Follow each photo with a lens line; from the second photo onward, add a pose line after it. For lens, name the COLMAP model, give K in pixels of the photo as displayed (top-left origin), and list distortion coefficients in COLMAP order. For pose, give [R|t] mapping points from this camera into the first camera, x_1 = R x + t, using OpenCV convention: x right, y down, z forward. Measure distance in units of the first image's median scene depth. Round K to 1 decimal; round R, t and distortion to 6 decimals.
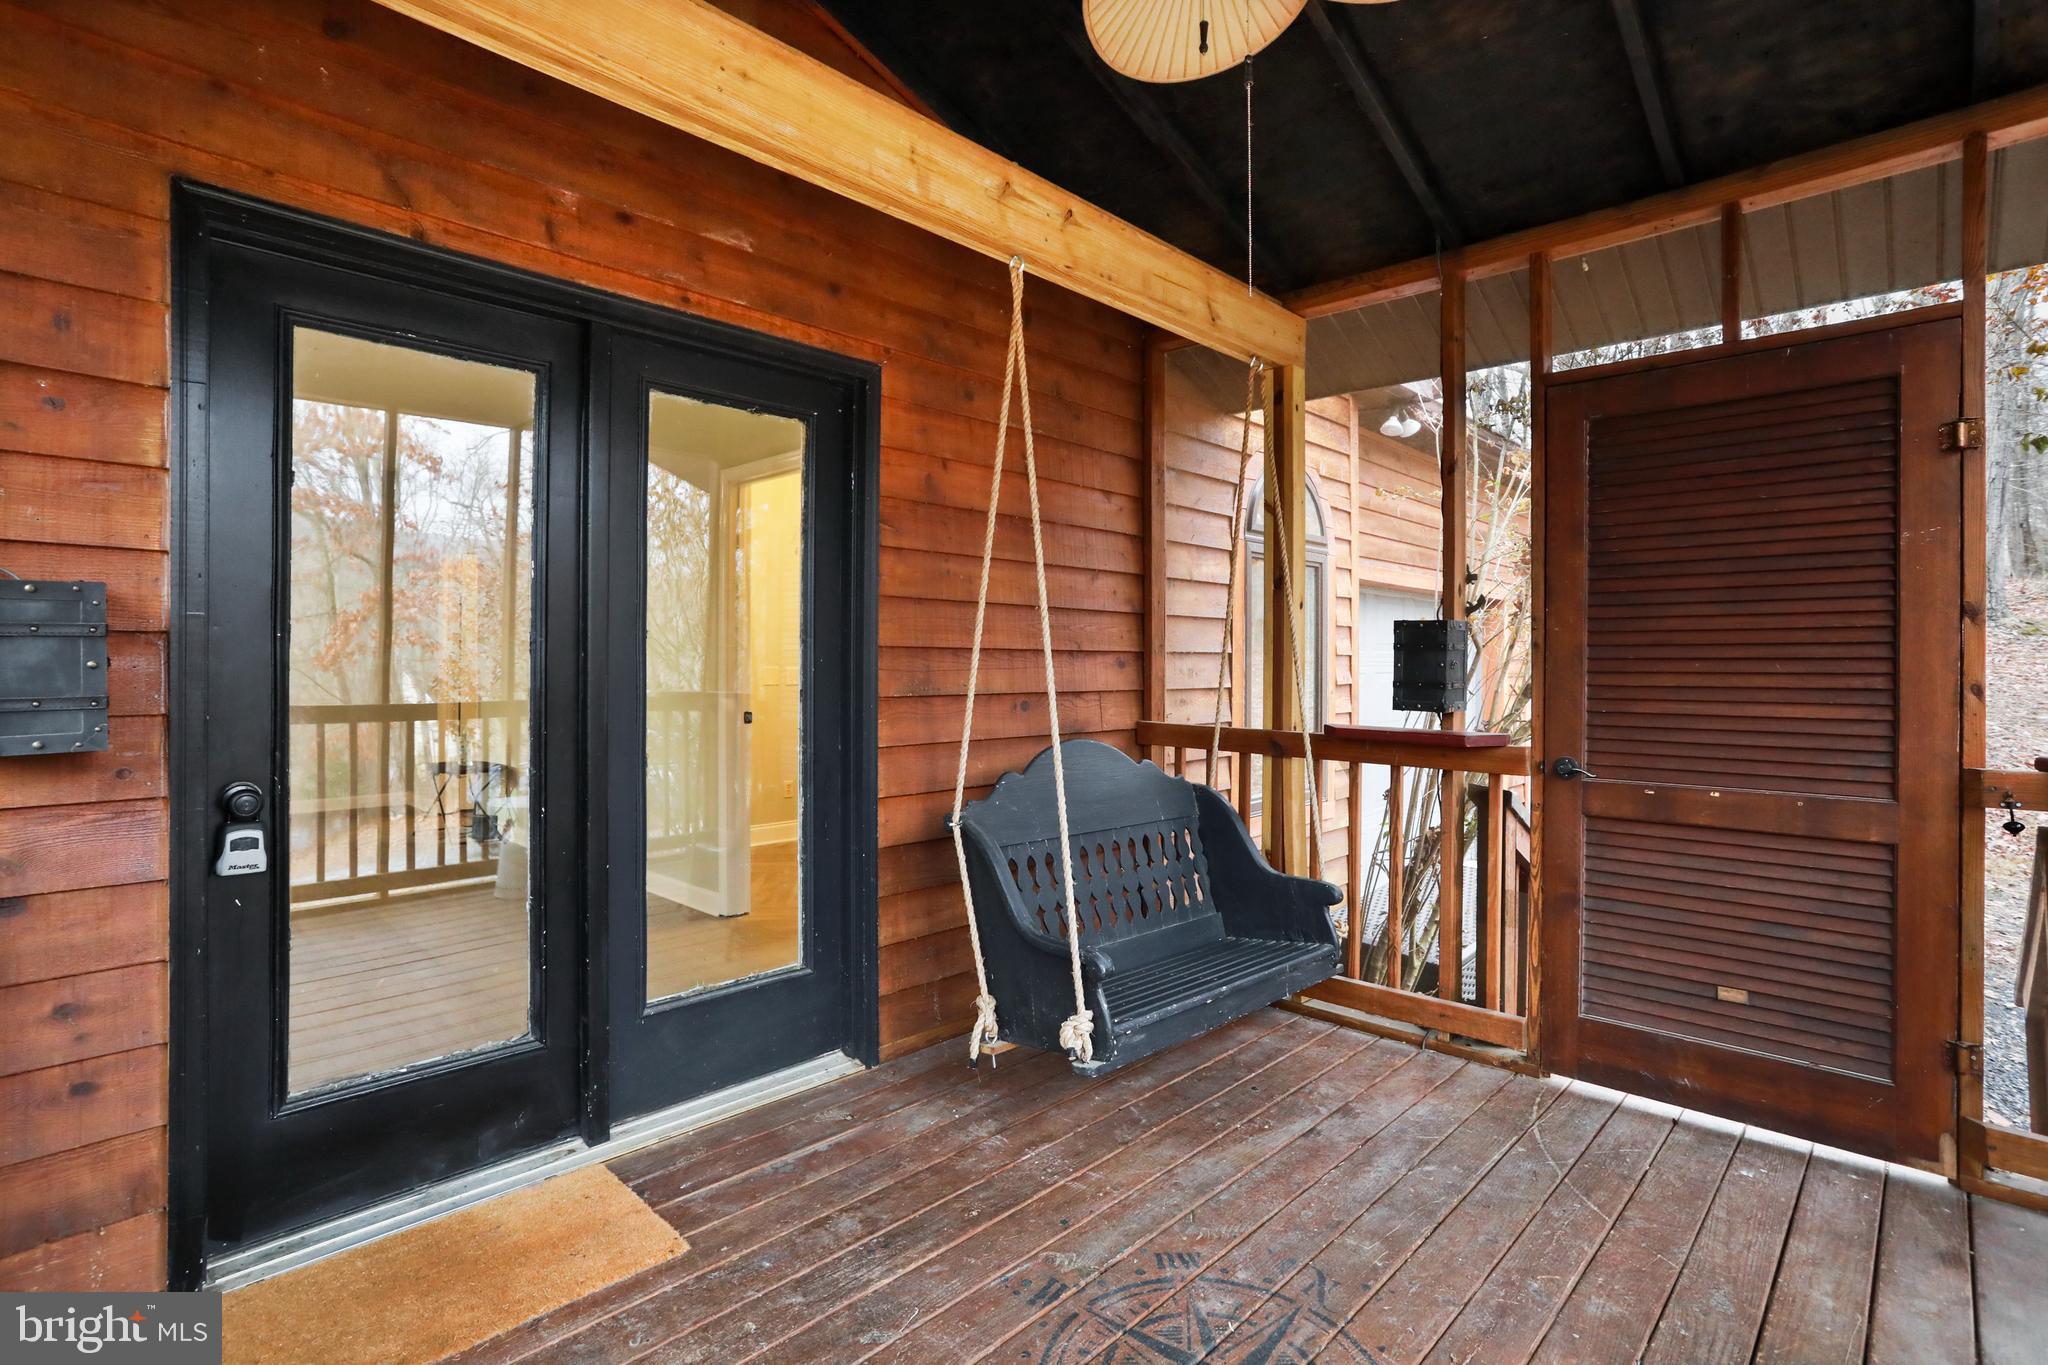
lens RADIAL K [[997.9, 0, 1024.8], [0, 997.9, 667.5], [0, 0, 1]] dist [-0.056507, 0.026132]
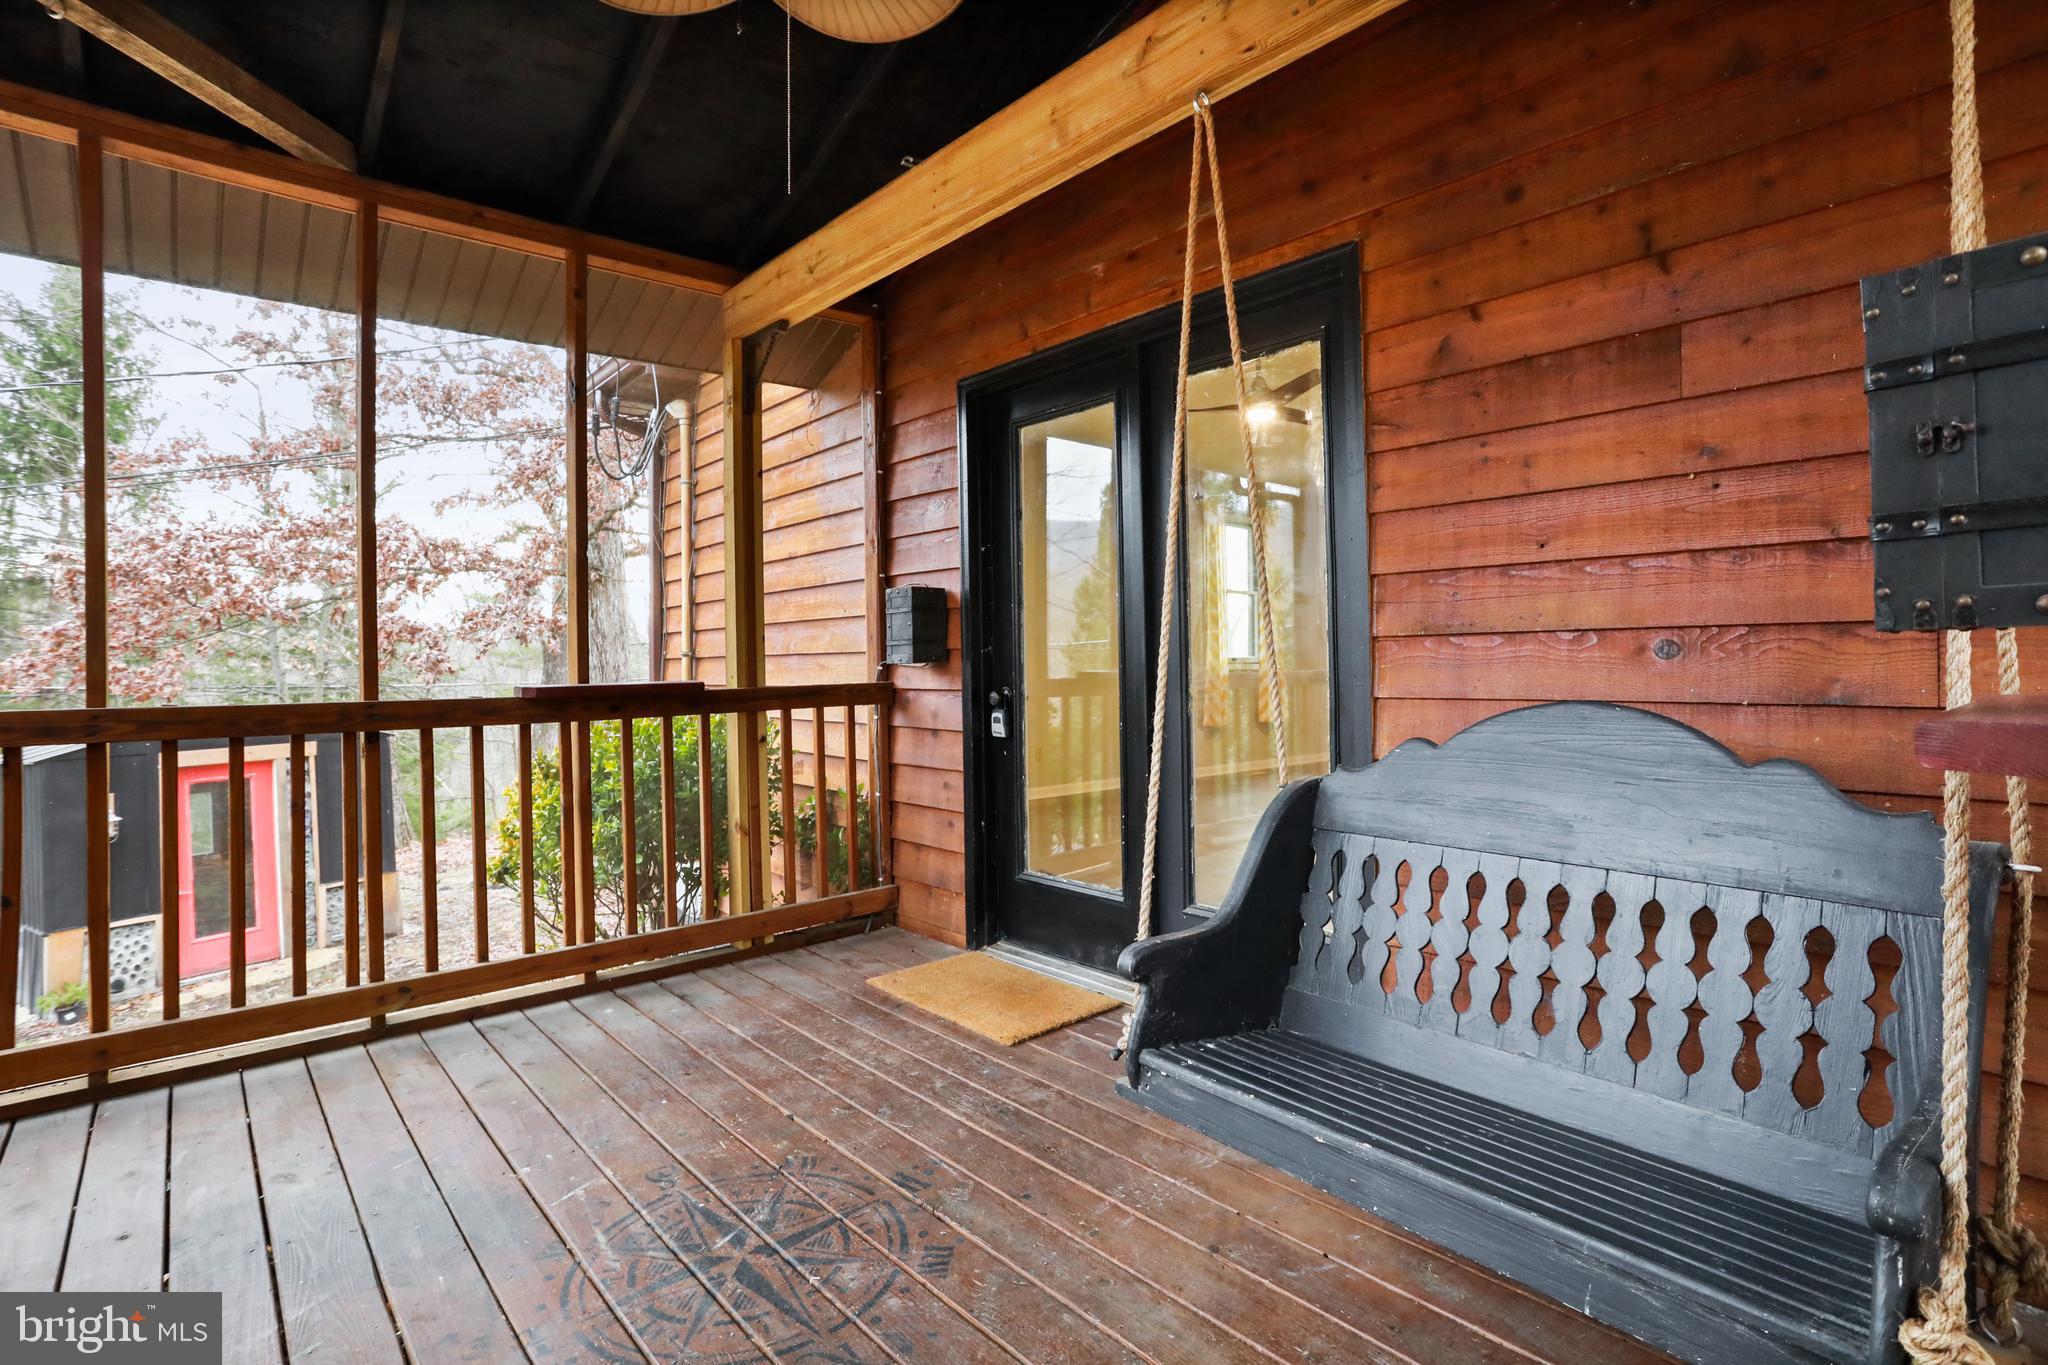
lens RADIAL K [[1005.2, 0, 1031.1], [0, 1005.2, 656.1], [0, 0, 1]] dist [-0.059955, 0.031639]
pose [[-0.091688, -0.007594, -0.995759, 0.969842], [0.010038, 0.999913, -0.008550, 0.068011], [0.995737, -0.010779, -0.091604, 1.101089]]
